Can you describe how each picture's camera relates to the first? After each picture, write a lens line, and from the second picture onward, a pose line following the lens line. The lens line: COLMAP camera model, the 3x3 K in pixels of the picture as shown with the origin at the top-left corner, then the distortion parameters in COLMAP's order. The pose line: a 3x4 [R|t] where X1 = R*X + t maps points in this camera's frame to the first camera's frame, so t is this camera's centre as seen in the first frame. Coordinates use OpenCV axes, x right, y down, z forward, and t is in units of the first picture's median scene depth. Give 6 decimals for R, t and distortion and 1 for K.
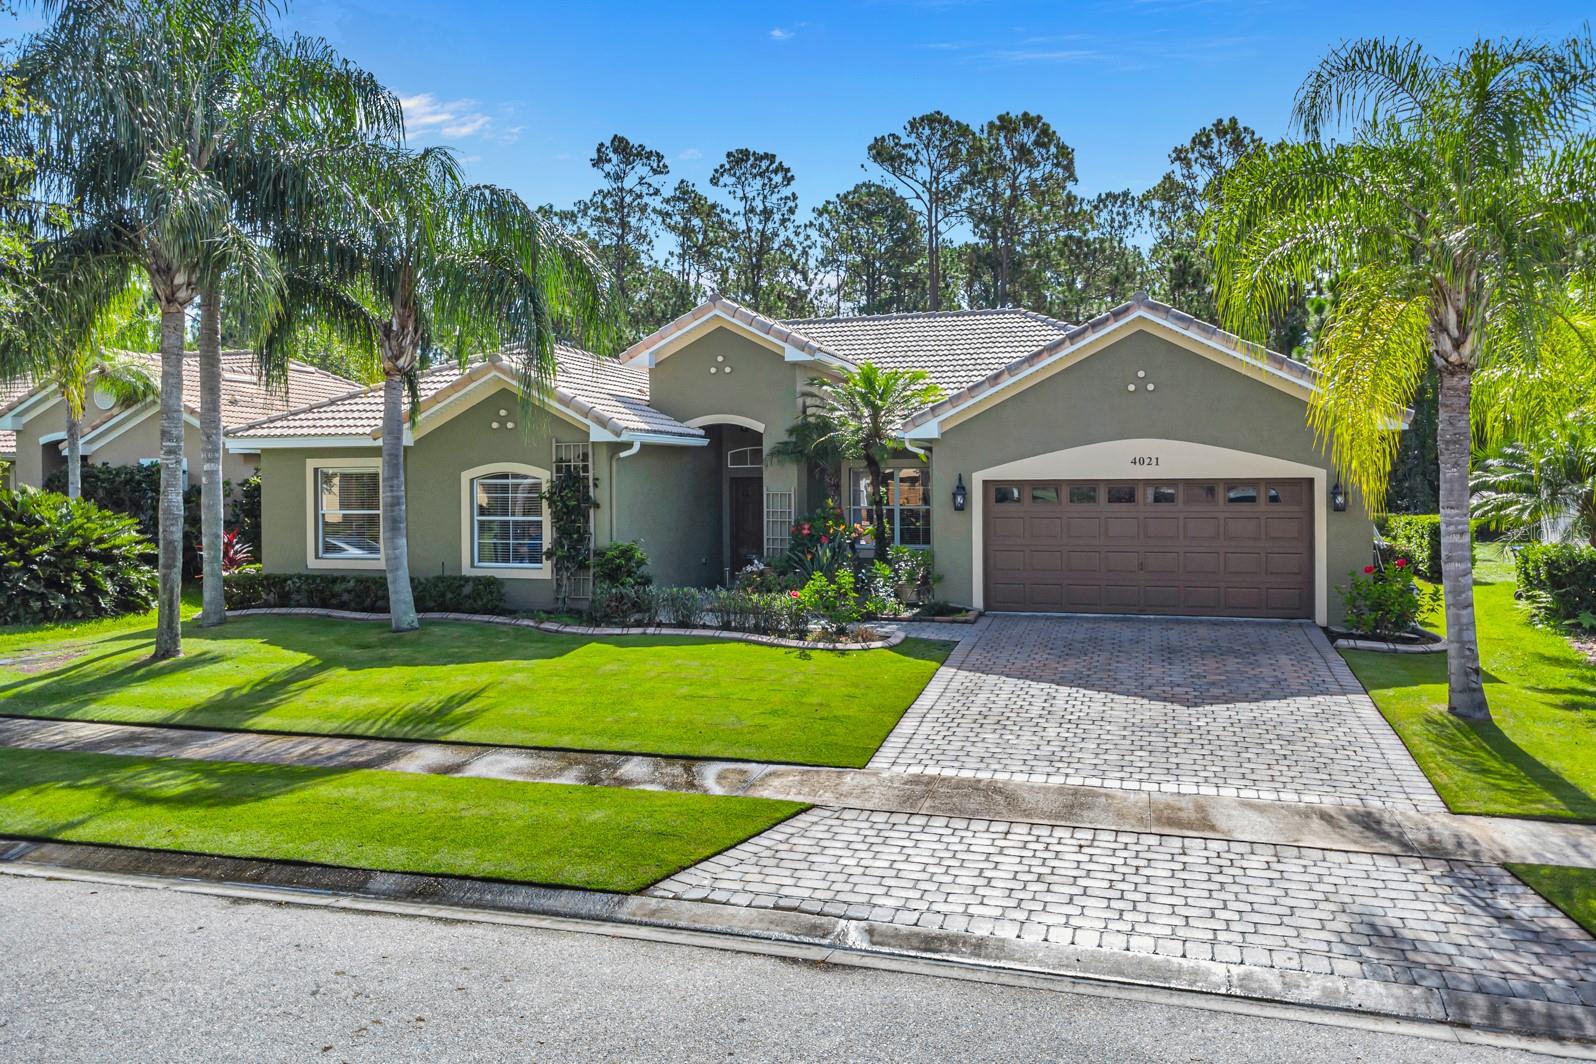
lens RADIAL K [[1124.2, 0, 809.8], [0, 1124.2, 531.8], [0, 0, 1]] dist [0.027909, -0.029921]
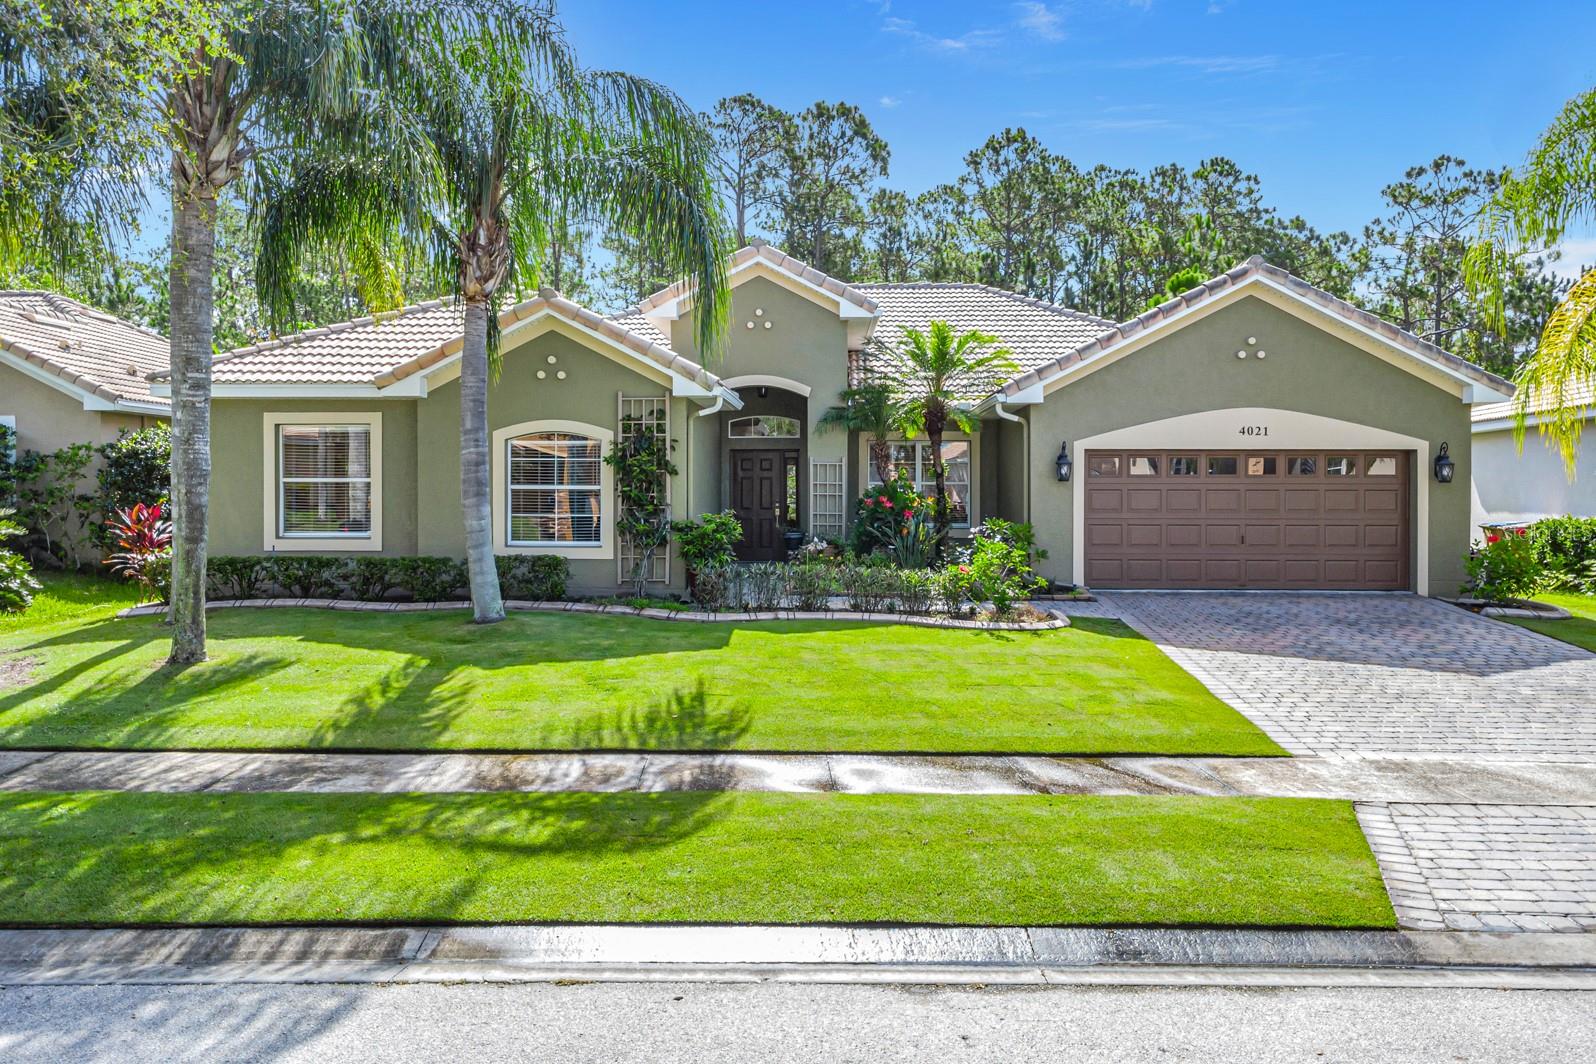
lens RADIAL K [[1124.2, 0, 809.8], [0, 1124.2, 531.8], [0, 0, 1]] dist [0.027909, -0.029921]
pose [[0.967779, -0.002571, 0.251789, -0.302493], [0.002288, 0.999996, 0.001415, 0.020923], [-0.251791, -0.000793, 0.967781, 0.148500]]
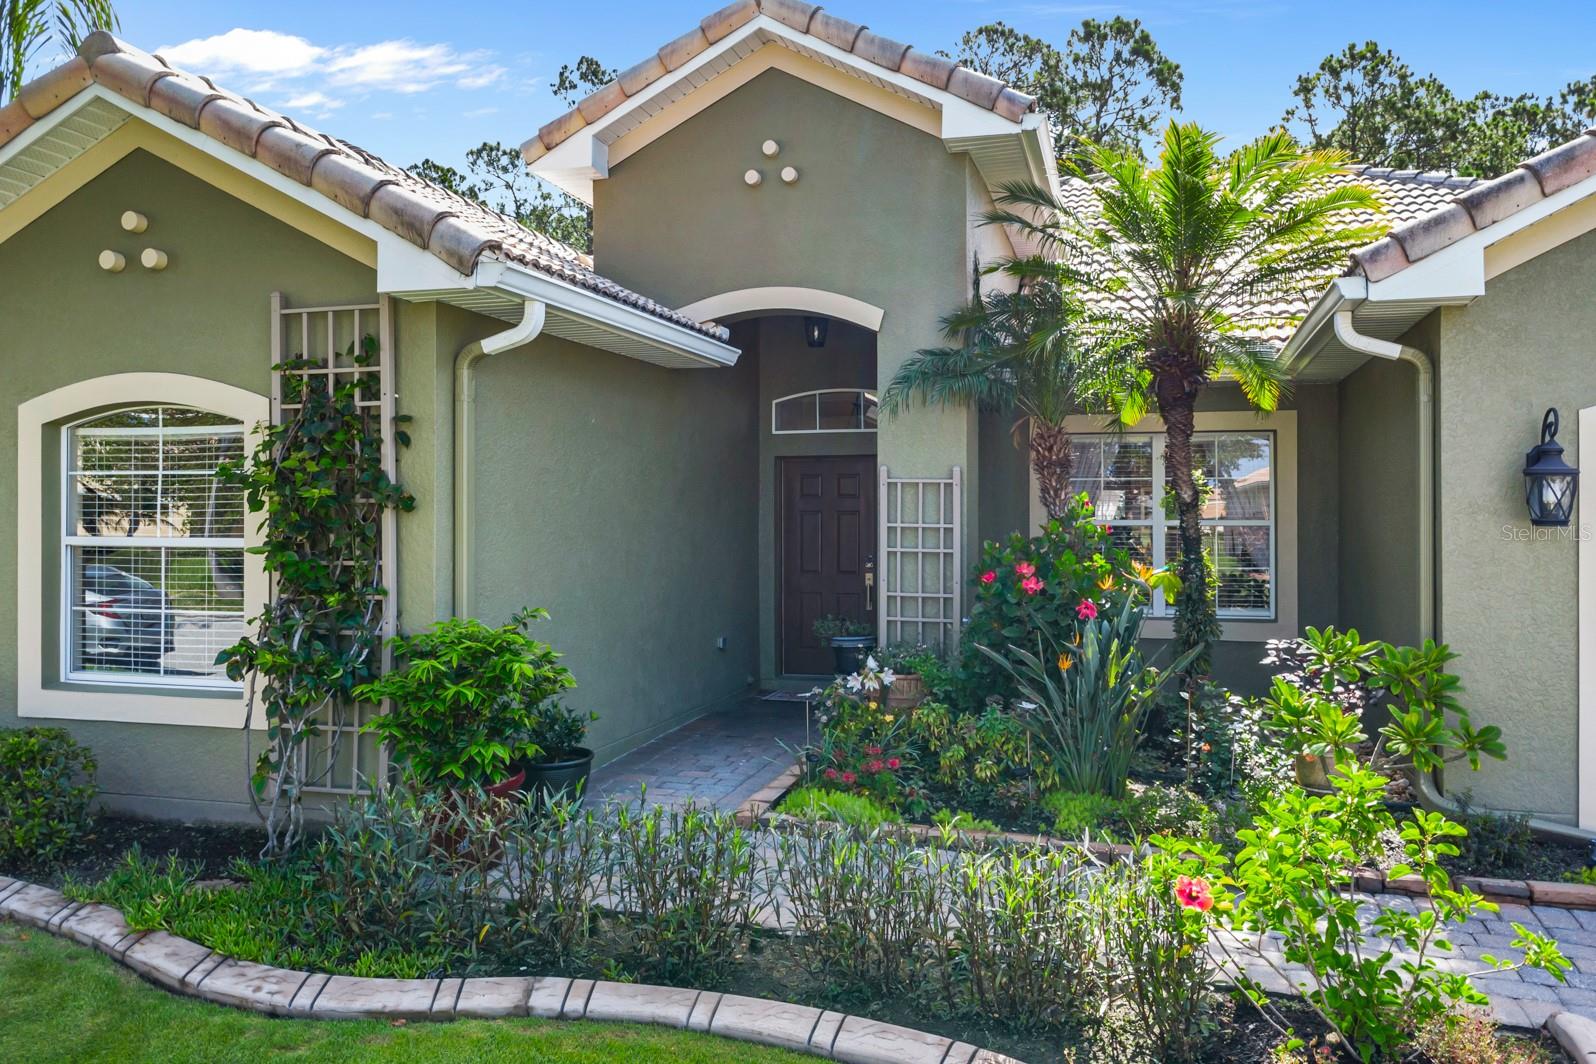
lens RADIAL K [[1204.1, 0, 818.2], [0, 1204.1, 530.9], [0, 0, 1]] dist [0.046227, -0.054830]
pose [[0.999868, 0.006257, 0.015020, -0.077770], [-0.005875, 0.999661, -0.025365, -0.007488], [-0.015174, 0.025273, 0.999565, 0.653963]]
